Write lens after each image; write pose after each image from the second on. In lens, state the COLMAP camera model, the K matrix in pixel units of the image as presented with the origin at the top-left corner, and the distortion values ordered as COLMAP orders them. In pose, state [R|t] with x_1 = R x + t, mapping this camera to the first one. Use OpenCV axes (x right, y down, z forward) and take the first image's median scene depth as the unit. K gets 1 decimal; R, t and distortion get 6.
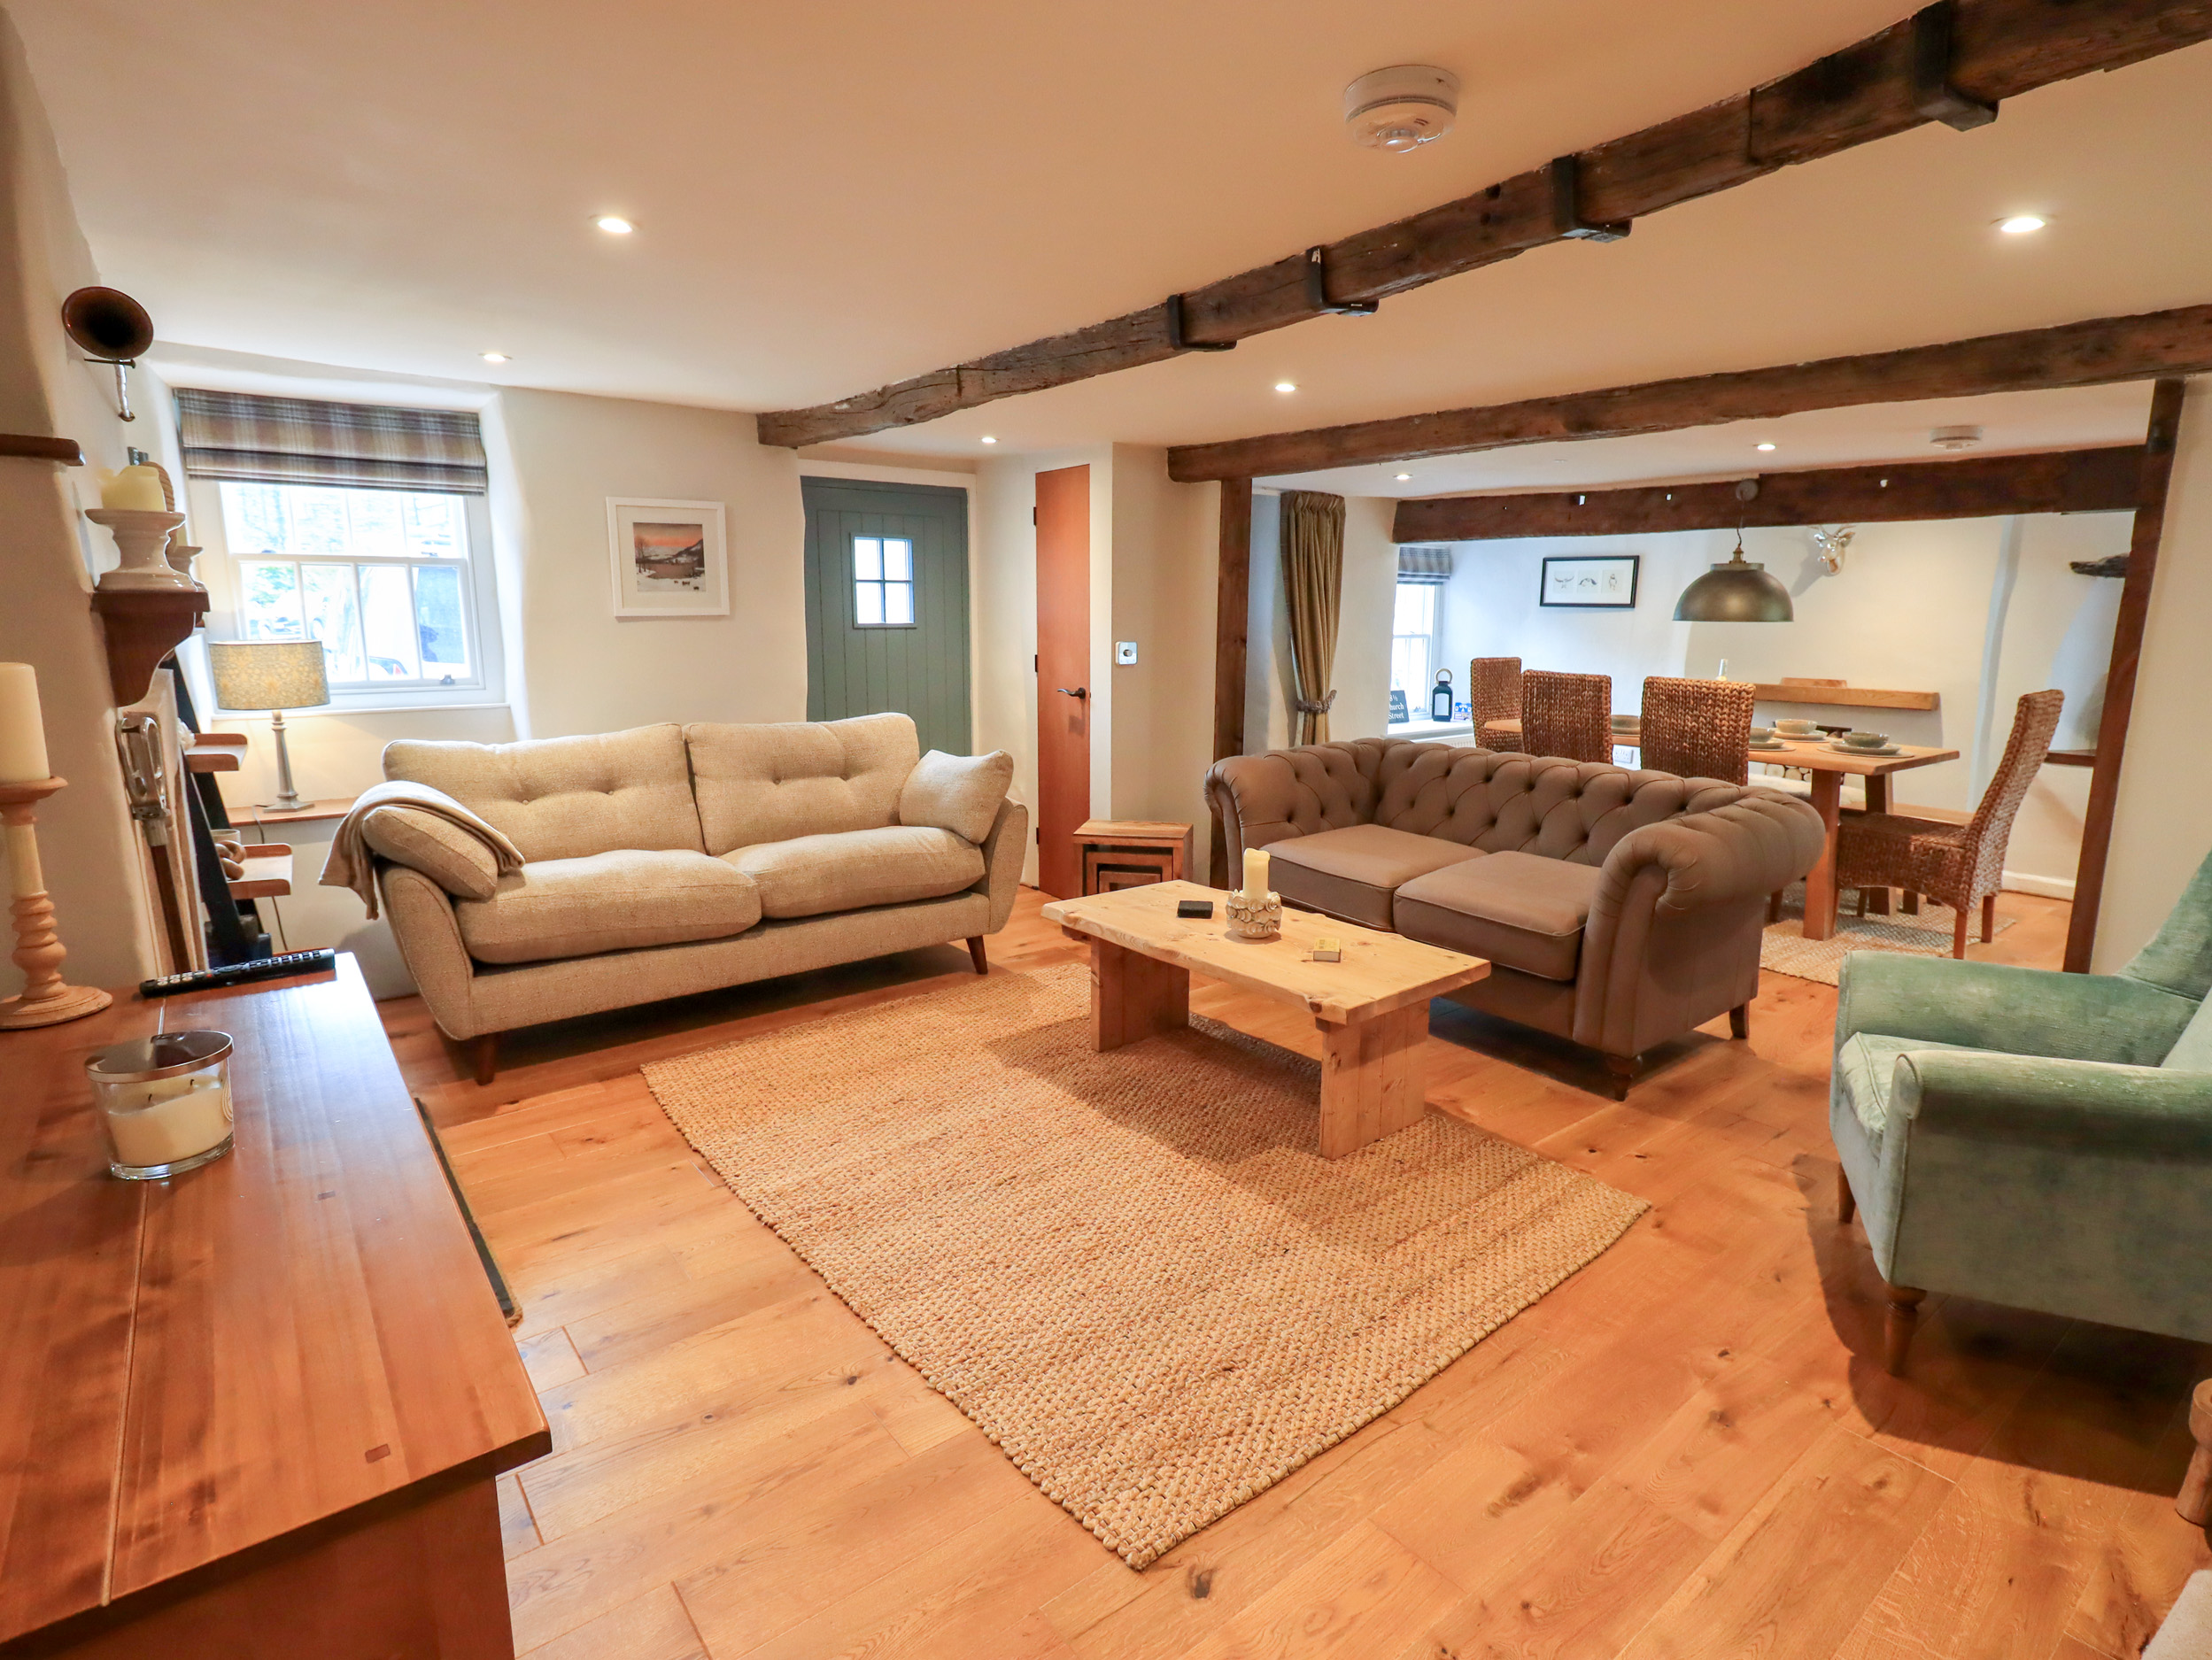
lens RADIAL K [[1163.1, 0, 1128.7], [0, 1163.1, 807.5], [0, 0, 1]] dist [0.003827, 0.000195]
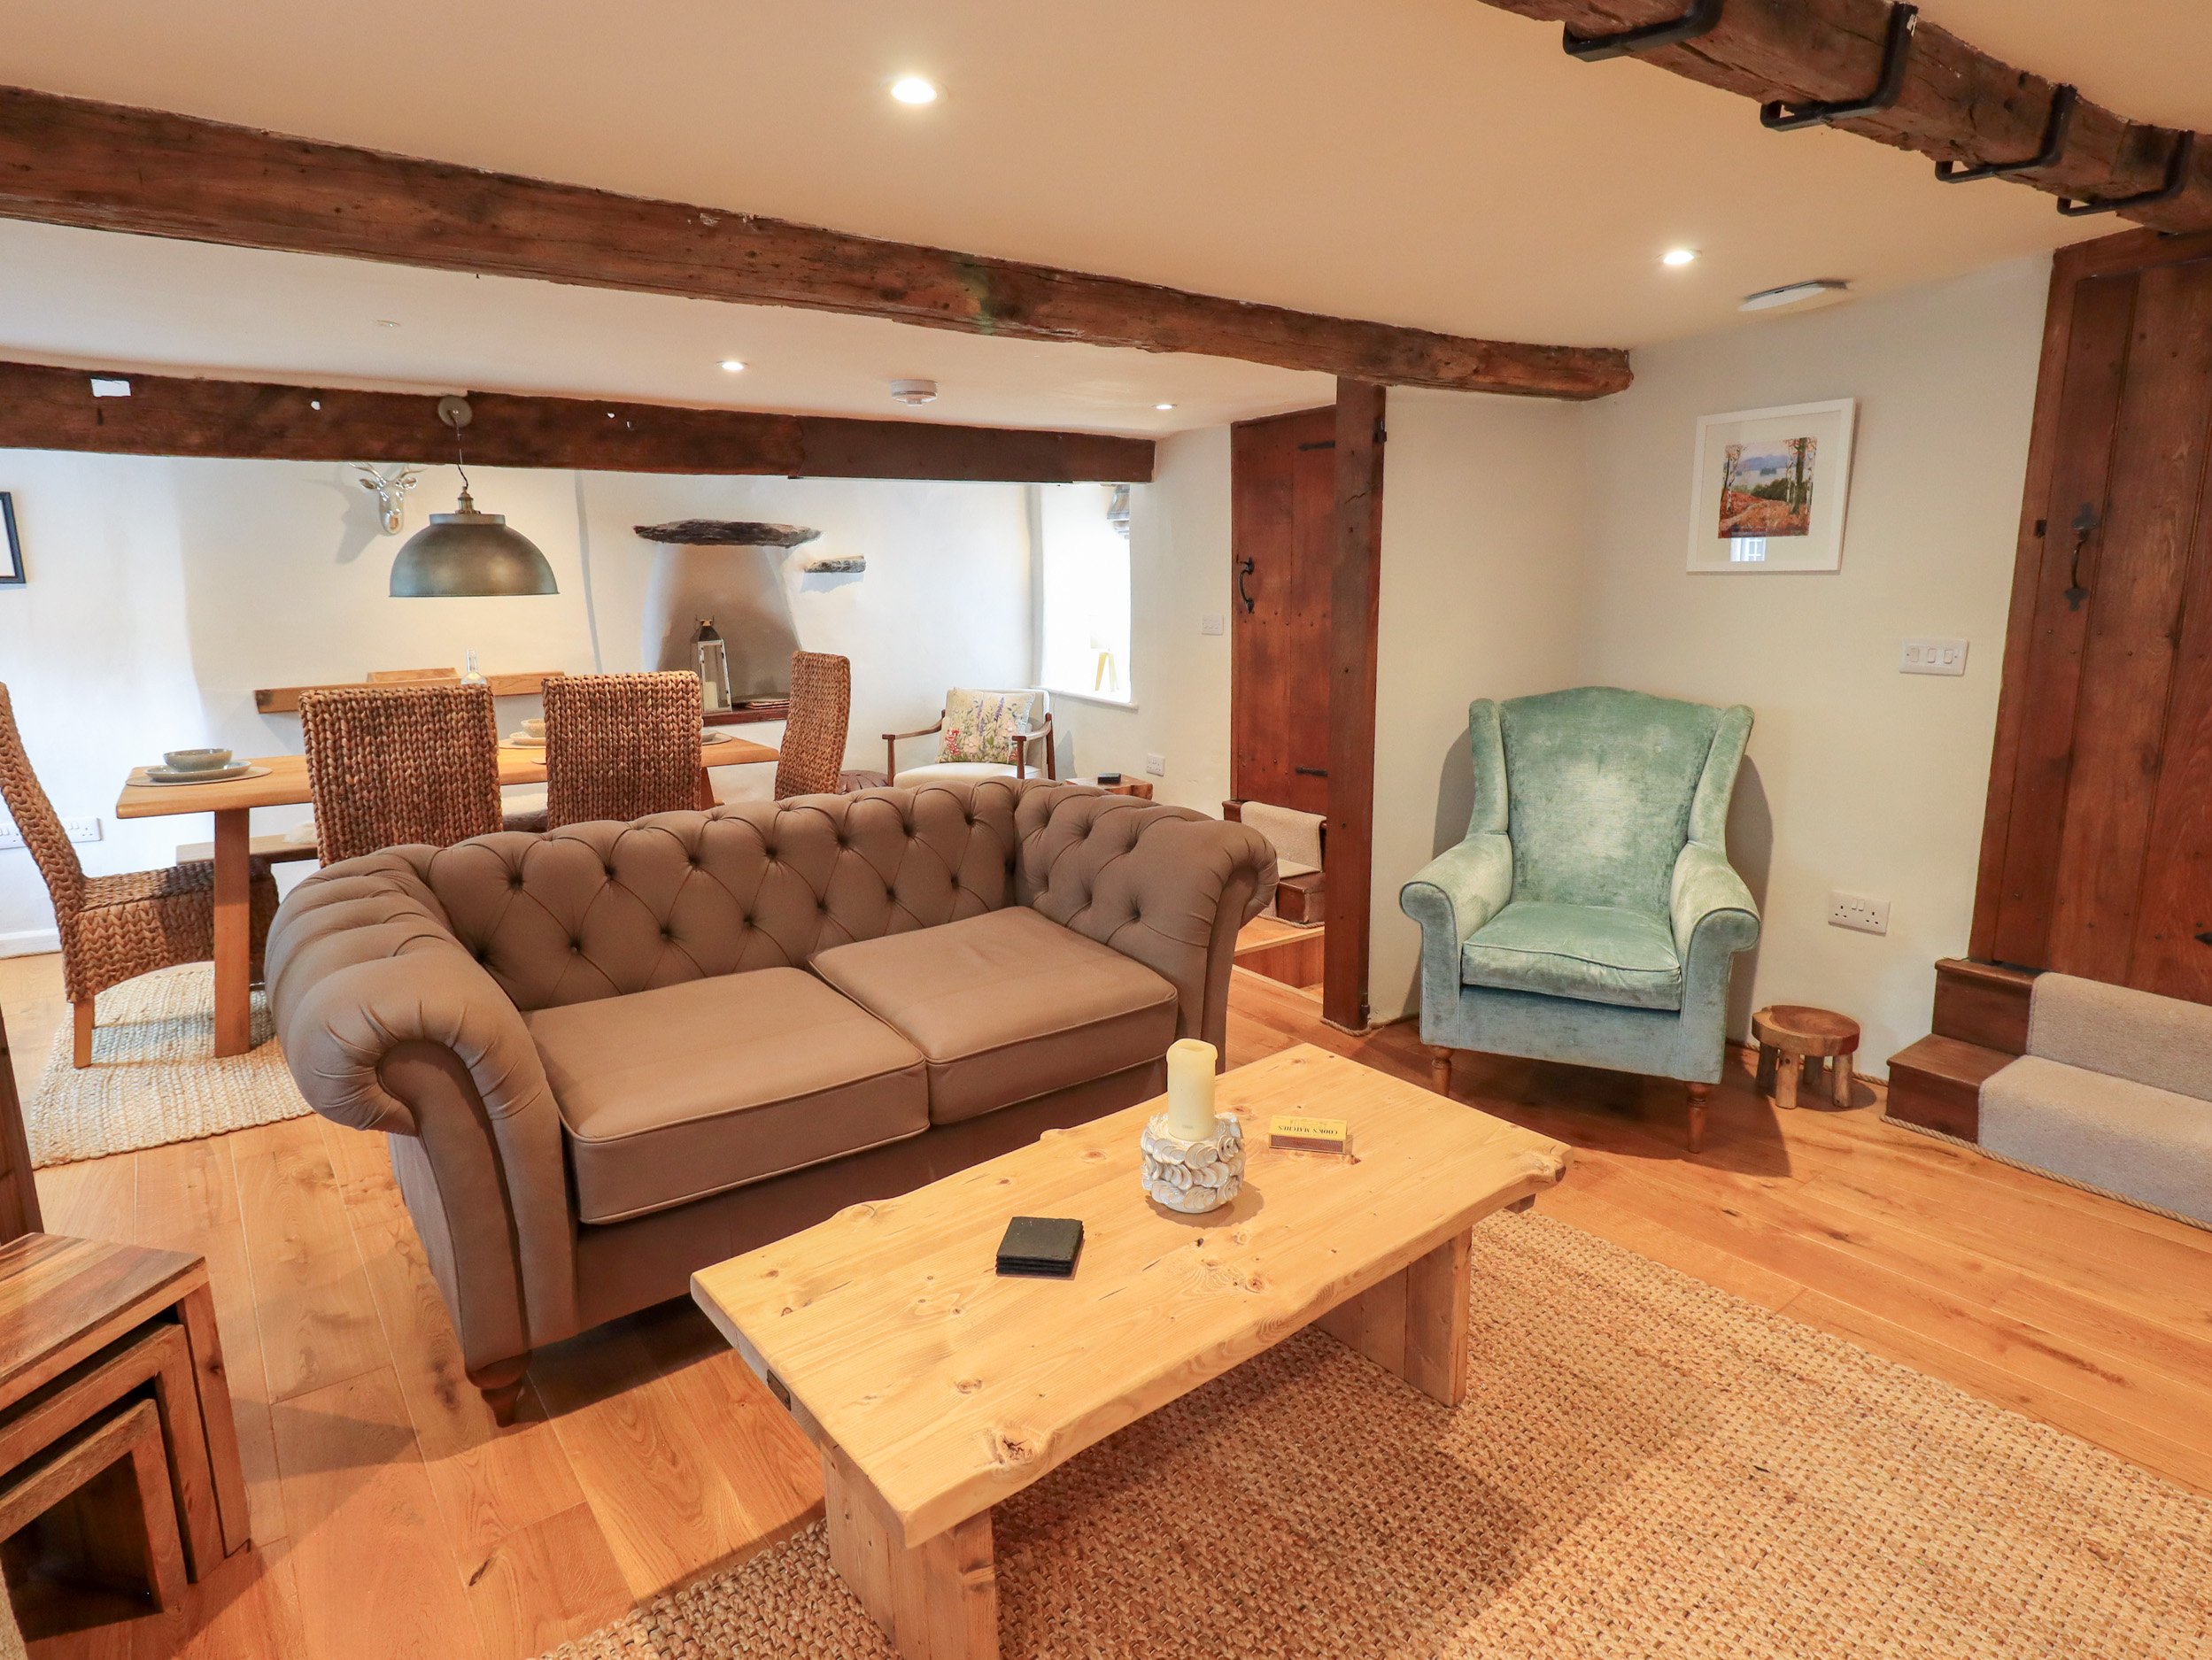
lens RADIAL K [[1216.8, 0, 1111.9], [0, 1216.8, 822.0], [0, 0, 1]] dist [0.002049, -0.000472]
pose [[0.018559, -0.210538, 0.977409, -0.292021], [0.183848, 0.961628, 0.203648, -0.128158], [-0.982780, 0.175915, 0.056553, 0.716935]]
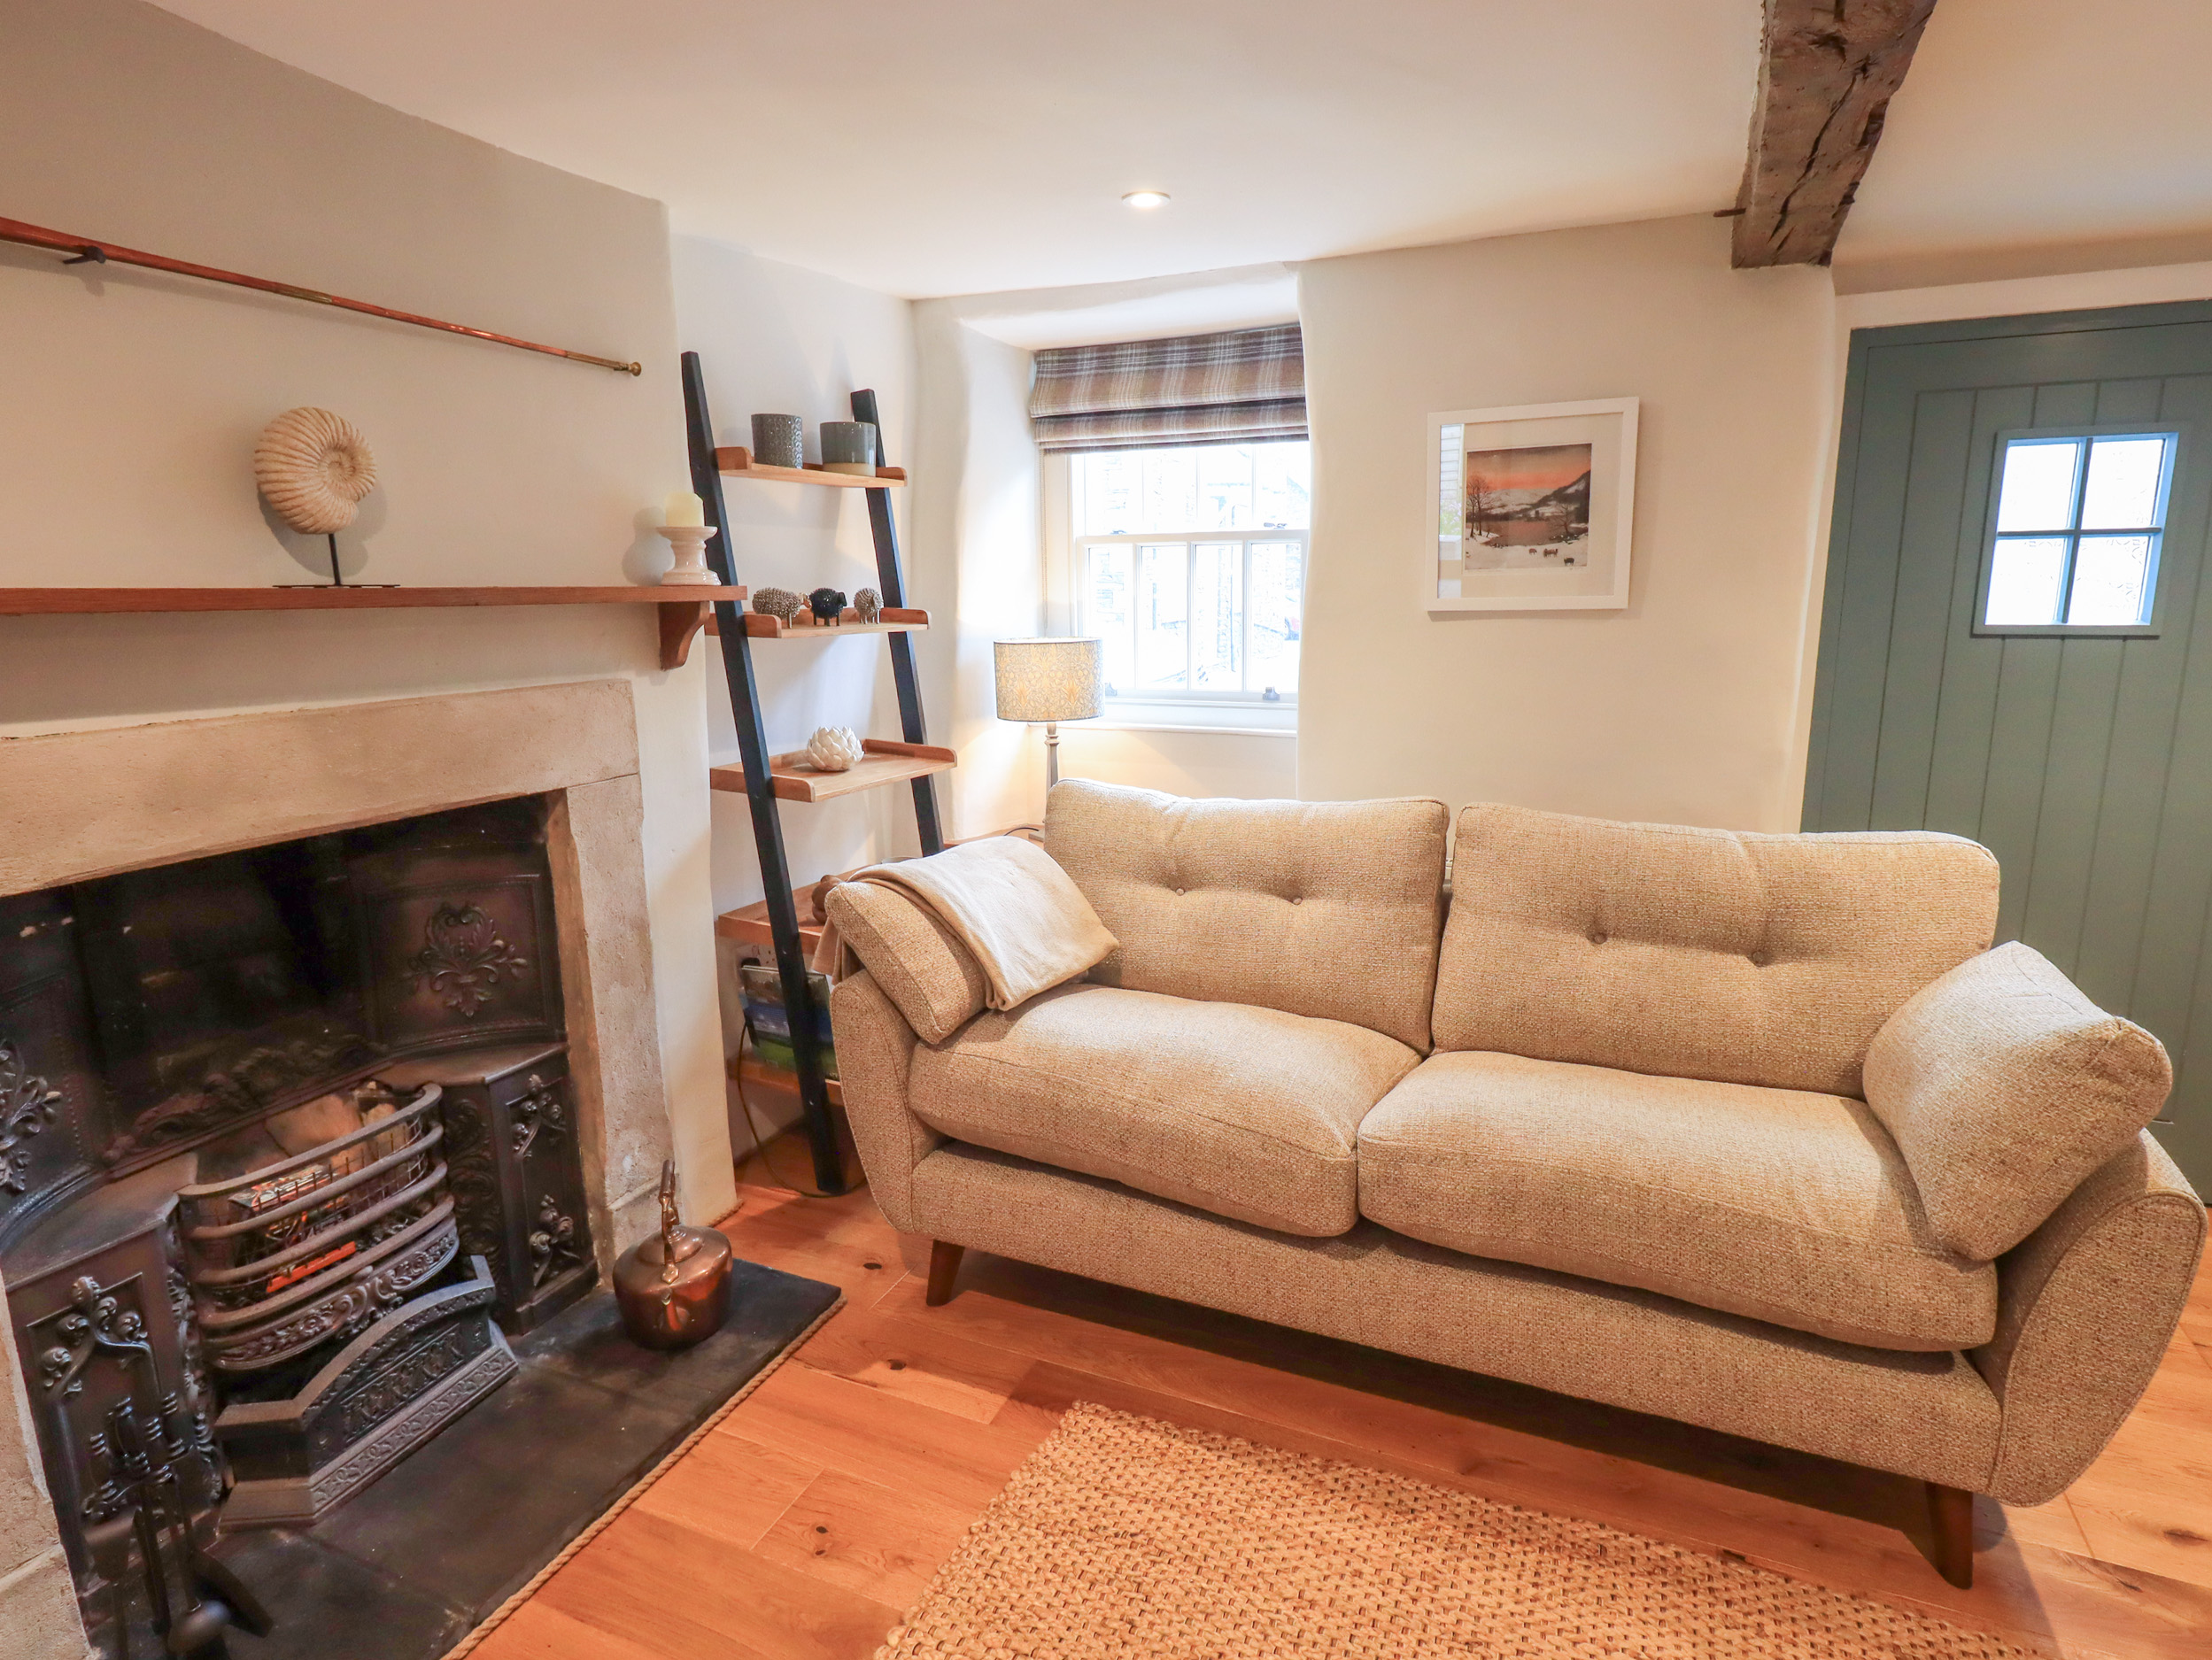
lens RADIAL K [[1163.1, 0, 1128.7], [0, 1163.1, 807.5], [0, 0, 1]] dist [0.003827, 0.000195]
pose [[0.471167, 0.156902, -0.867976, 0.034445], [-0.140494, 0.984838, 0.101762, -0.099072], [0.870783, 0.073998, 0.486067, 0.553523]]
